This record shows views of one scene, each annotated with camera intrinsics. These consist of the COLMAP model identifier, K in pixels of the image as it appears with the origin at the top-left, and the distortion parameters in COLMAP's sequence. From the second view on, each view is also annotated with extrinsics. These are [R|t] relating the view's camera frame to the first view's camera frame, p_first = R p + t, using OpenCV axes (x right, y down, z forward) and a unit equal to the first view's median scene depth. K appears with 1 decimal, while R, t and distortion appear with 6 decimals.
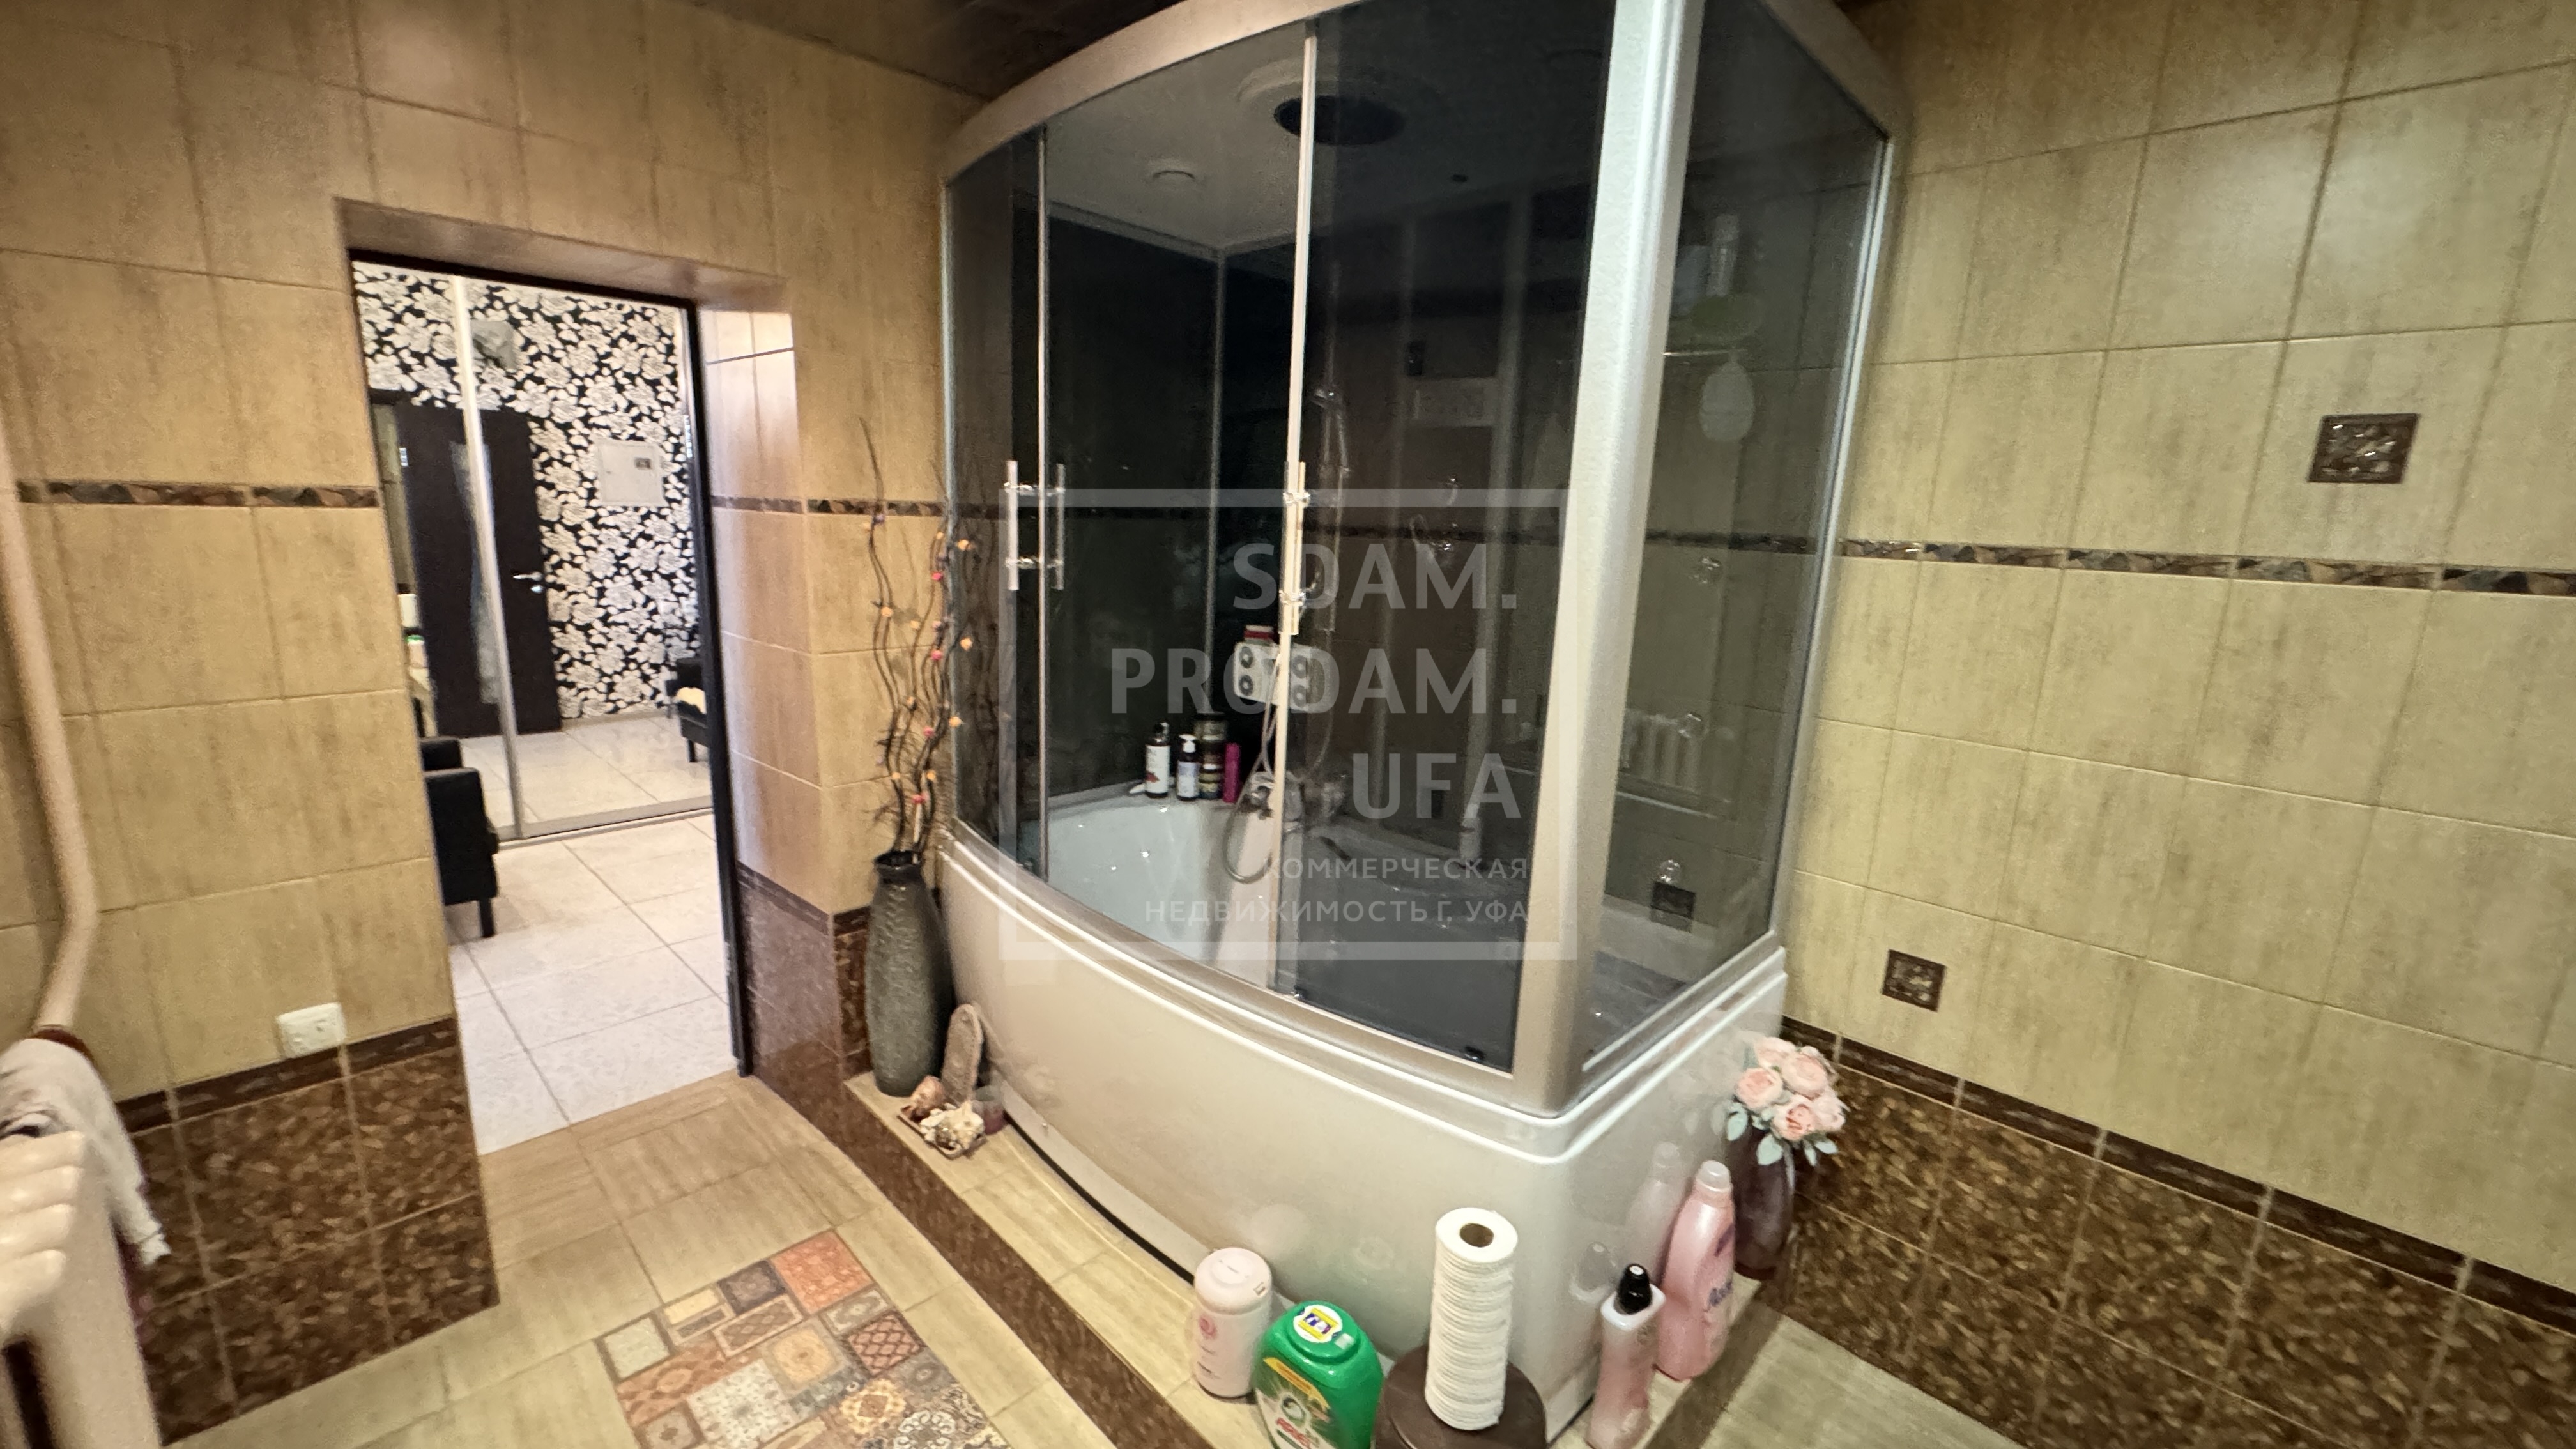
lens RADIAL K [[1024.9, 0, 1285.5], [0, 1024.9, 720.5], [0, 0, 1]] dist [0.000130, 0.000033]
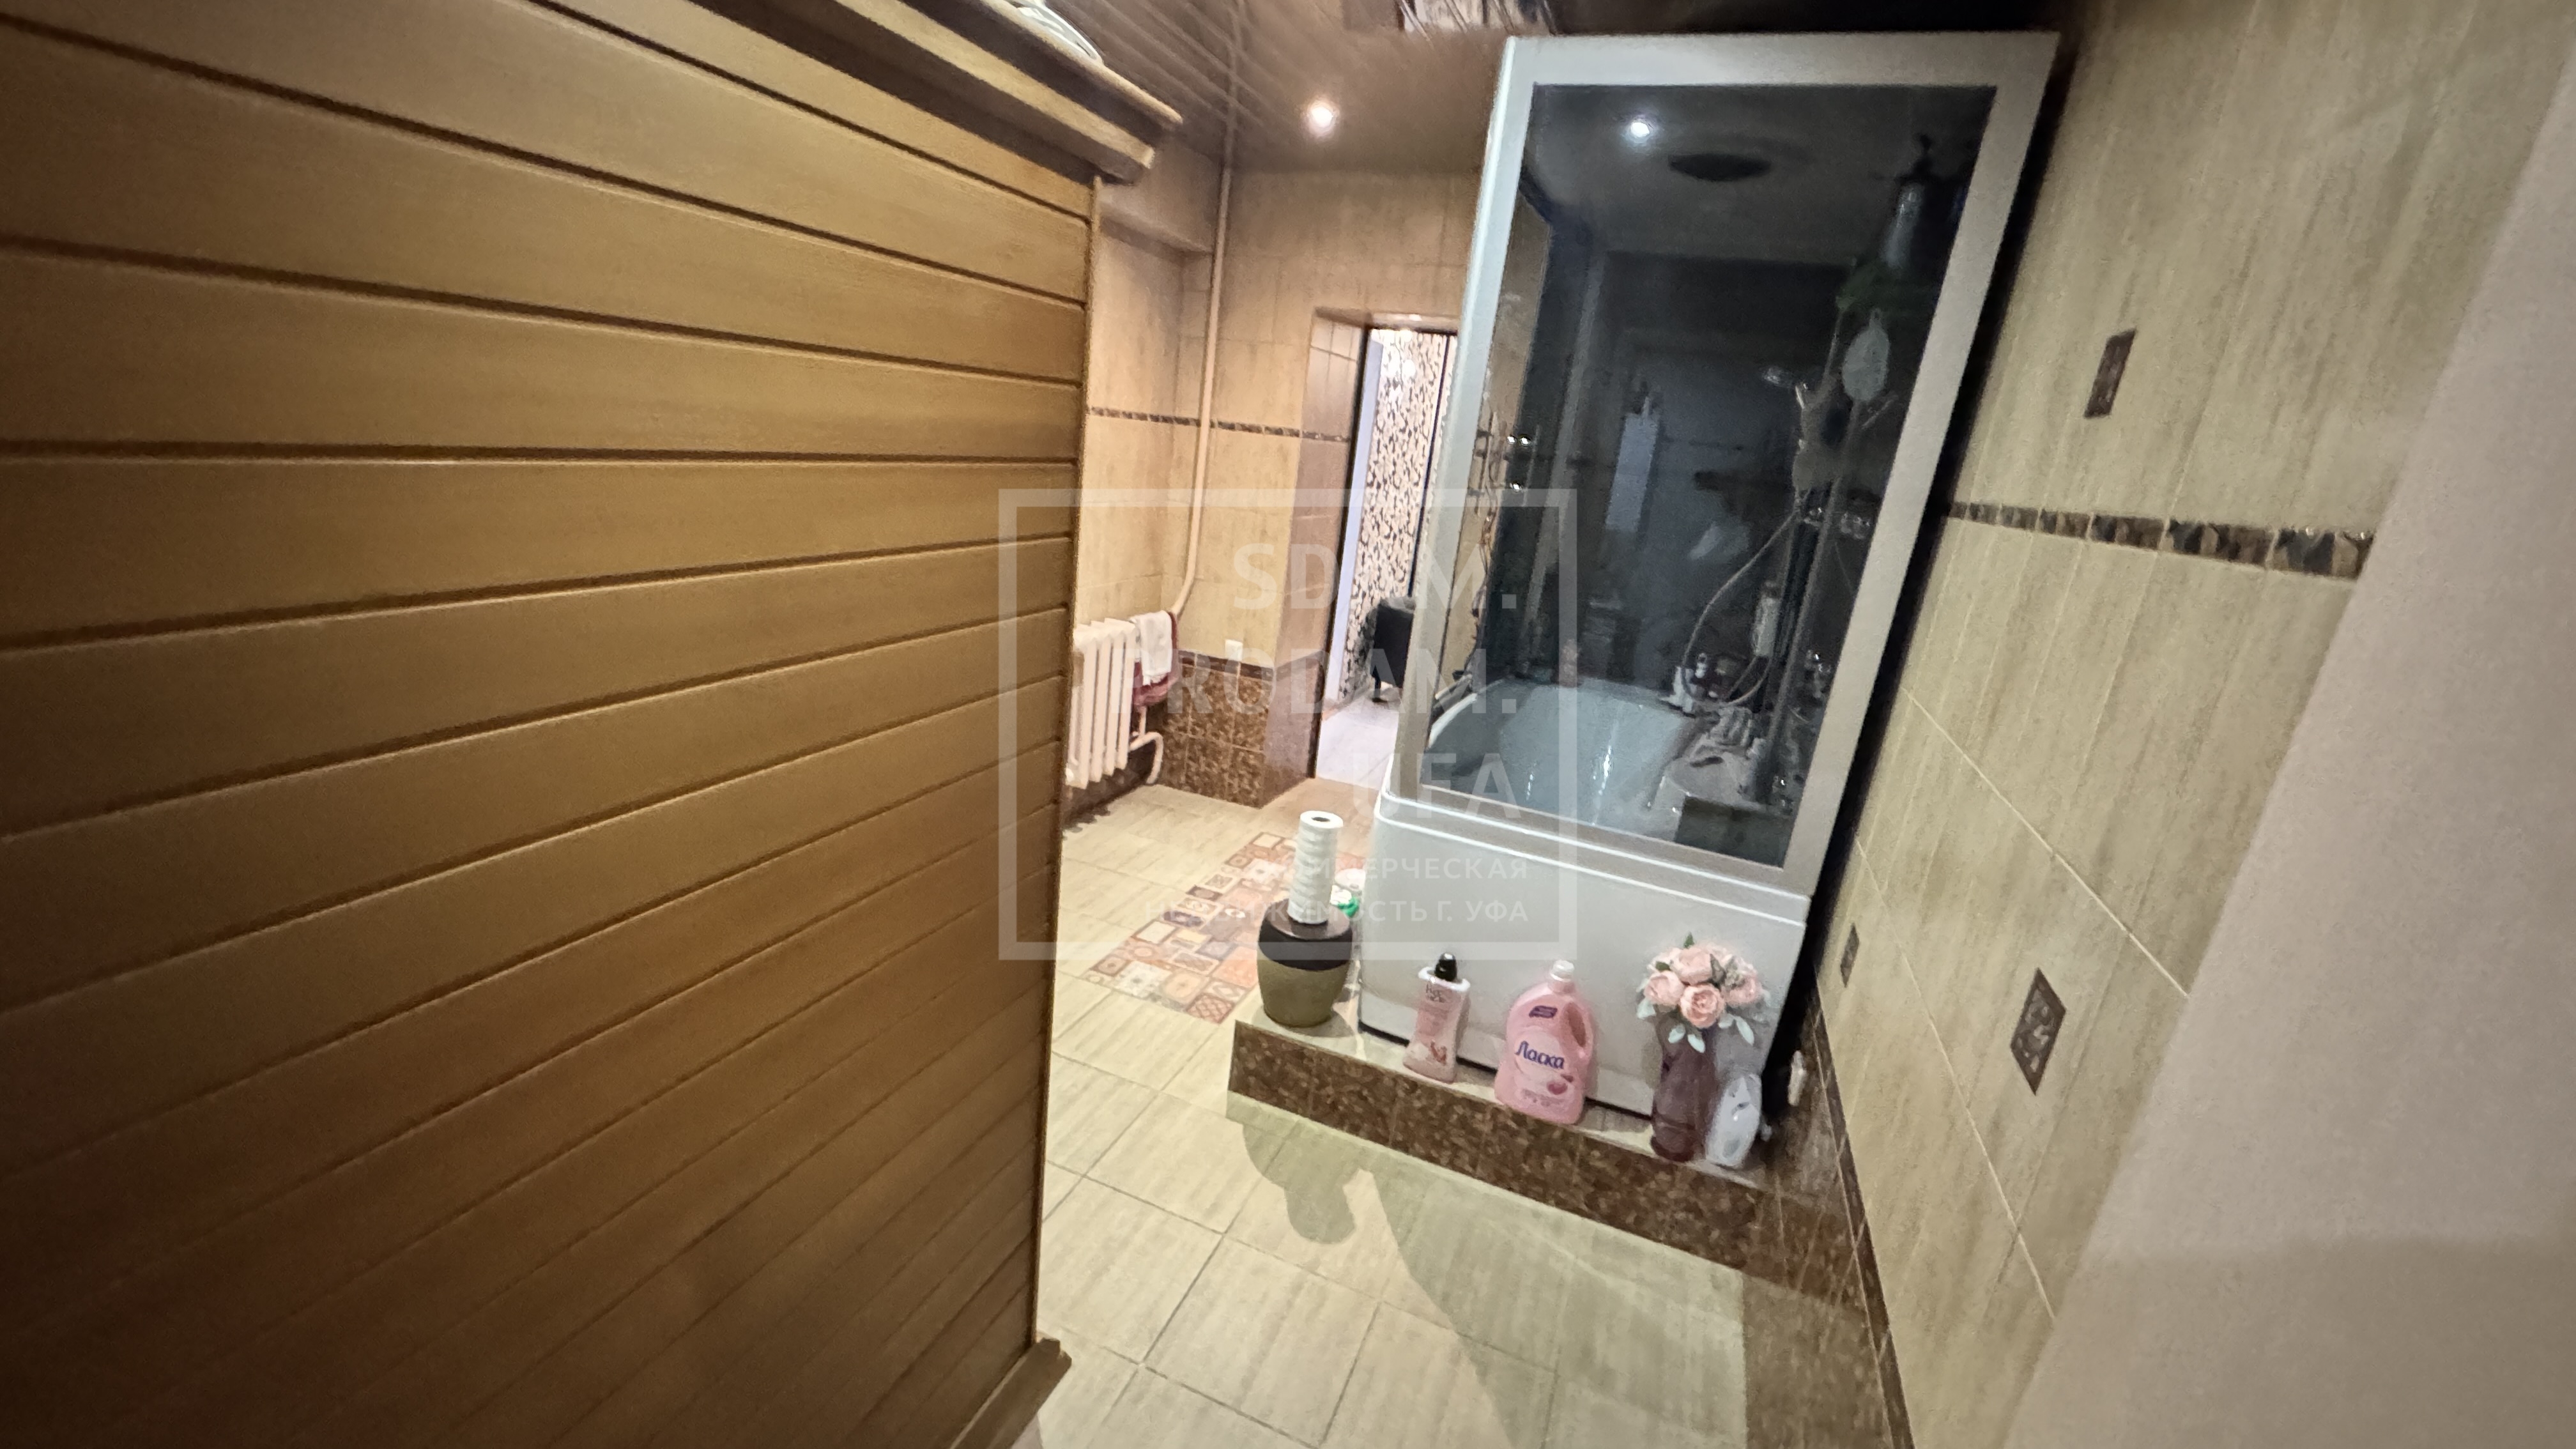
lens RADIAL K [[1024.9, 0, 1286.8], [0, 1024.9, 731.2], [0, 0, 1]] dist [0.000130, 0.000033]
pose [[0.386321, 0.266296, -0.883087, 1.177207], [-0.281954, 0.945682, 0.161827, 0.046698], [0.878213, 0.186473, 0.440420, 0.067505]]
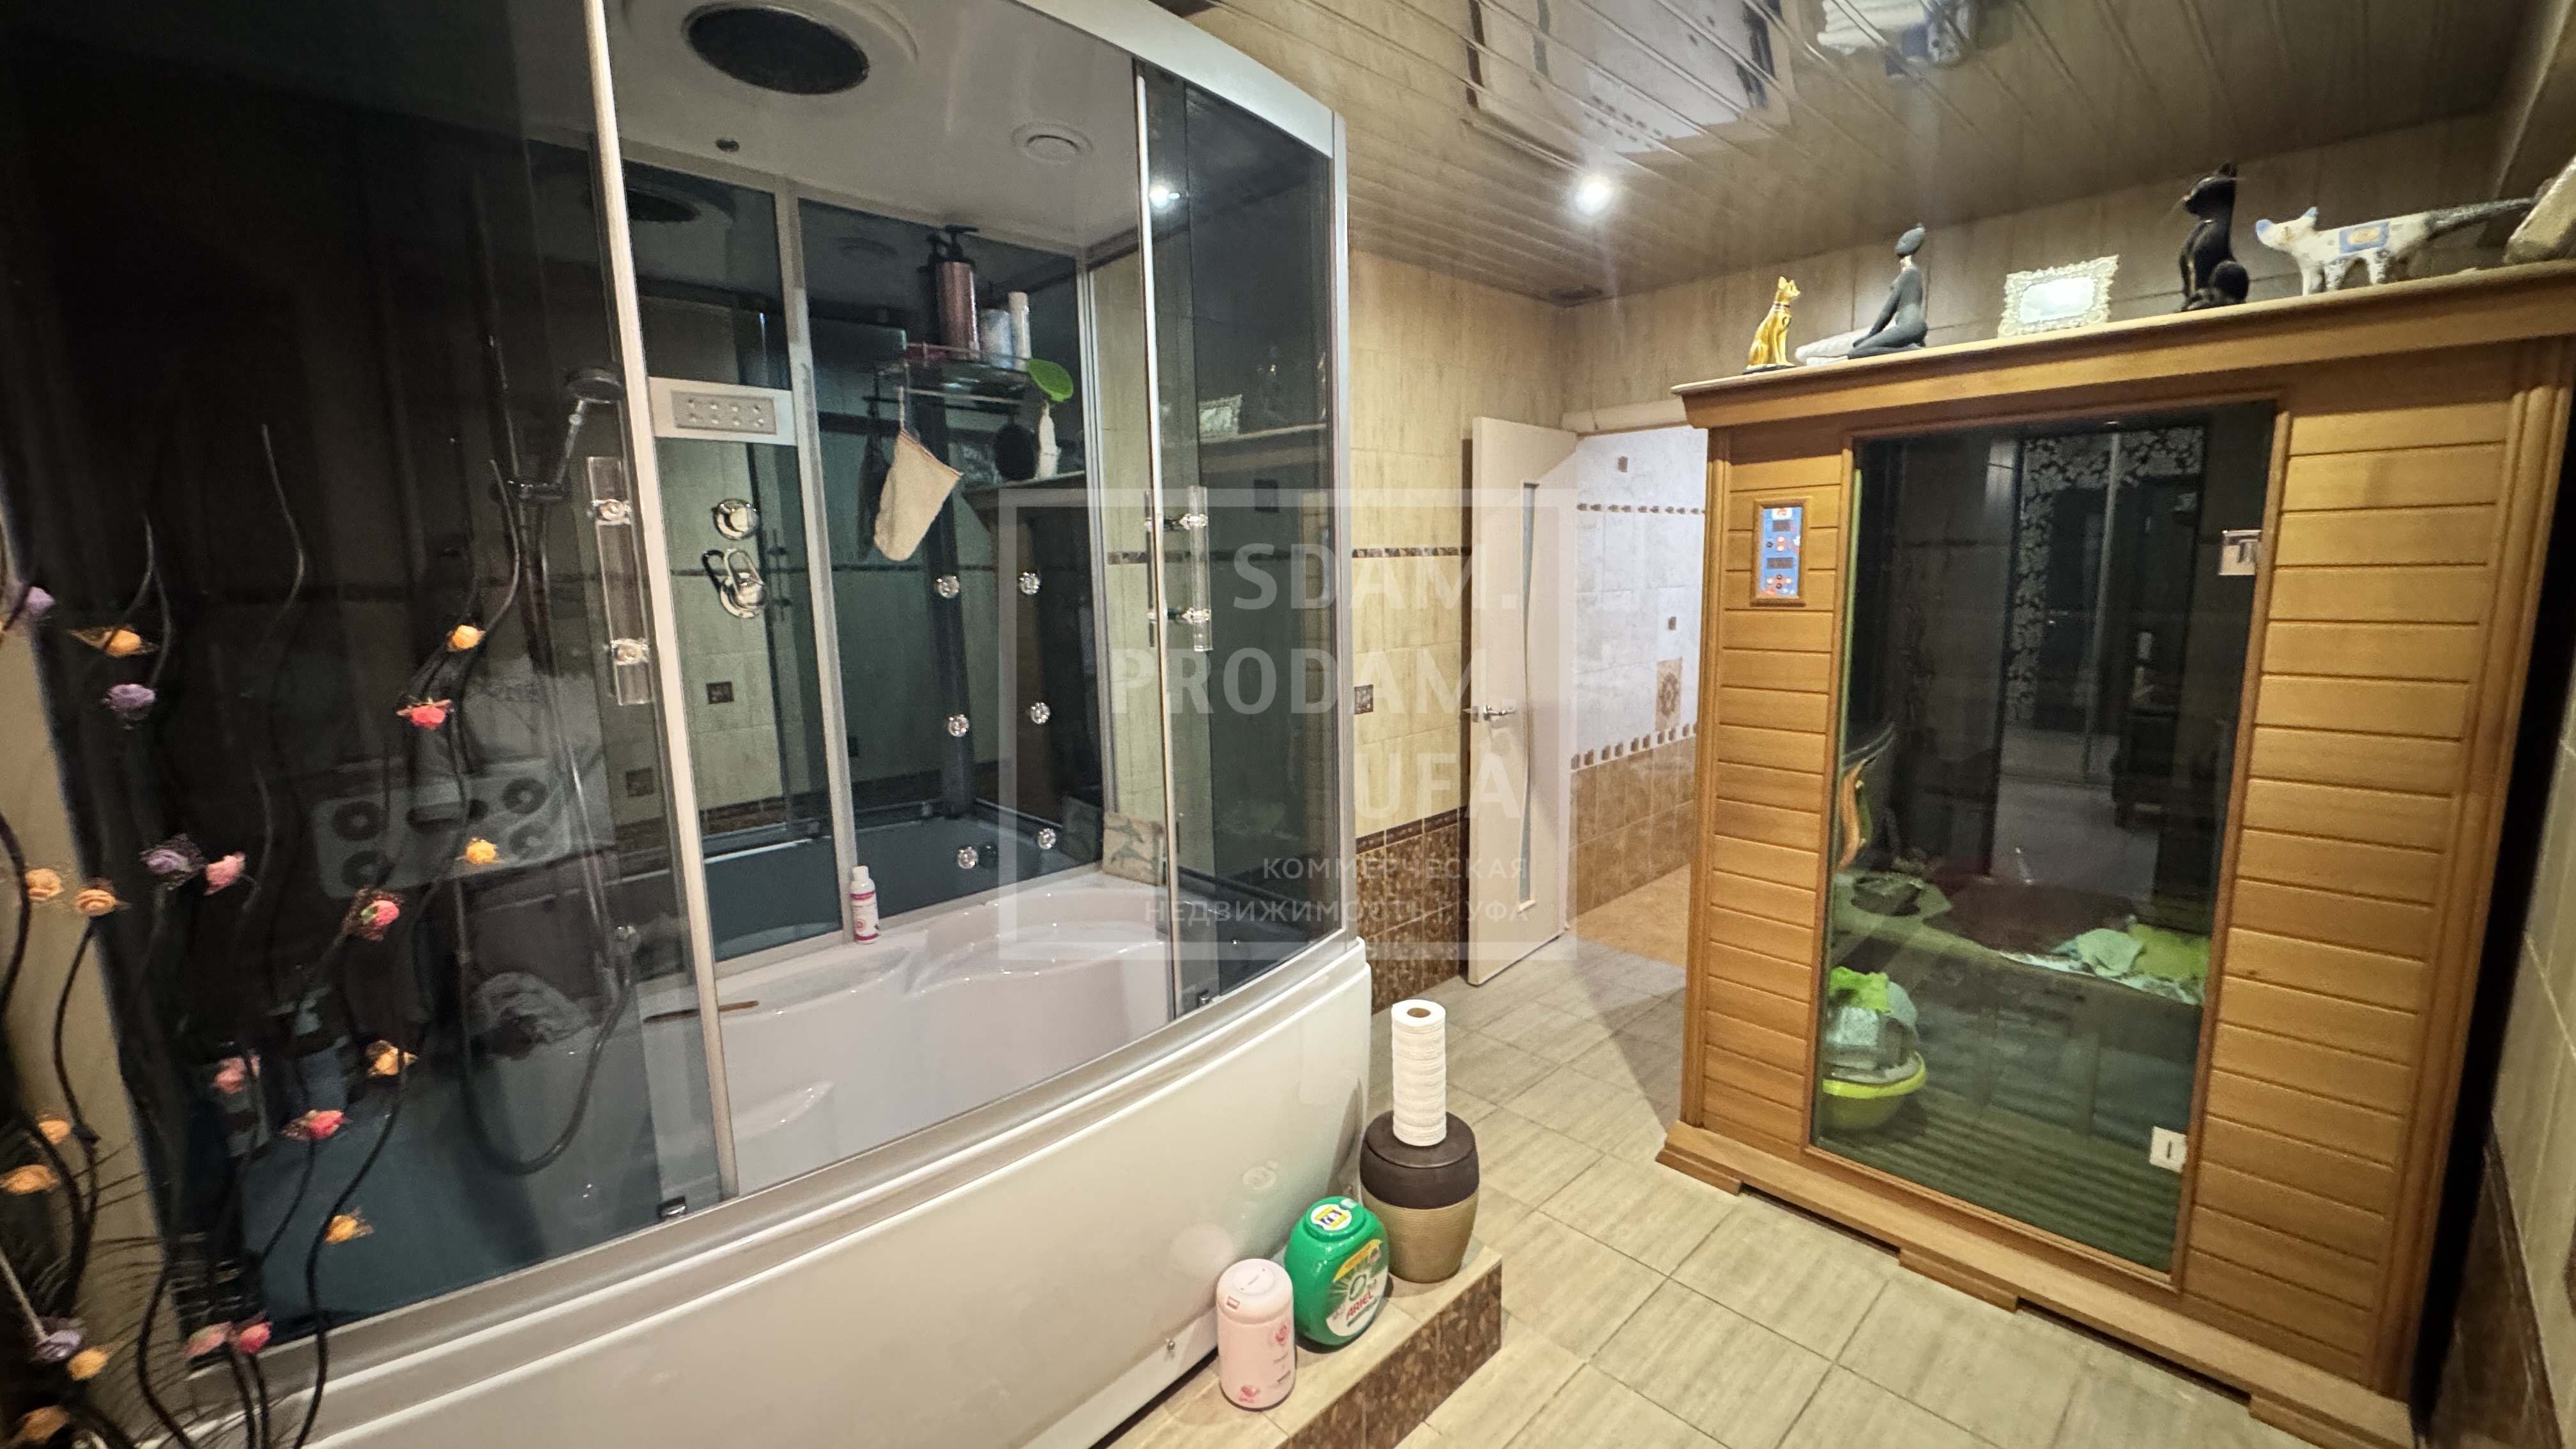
lens RADIAL K [[1024.9, 0, 1293.9], [0, 1024.9, 722.2], [0, 0, 1]] dist [0.000130, 0.000033]
pose [[0.027880, -0.191113, 0.981172, -1.293128], [0.218323, 0.959021, 0.180594, -0.233877], [-0.975478, 0.209178, 0.068462, 1.062505]]
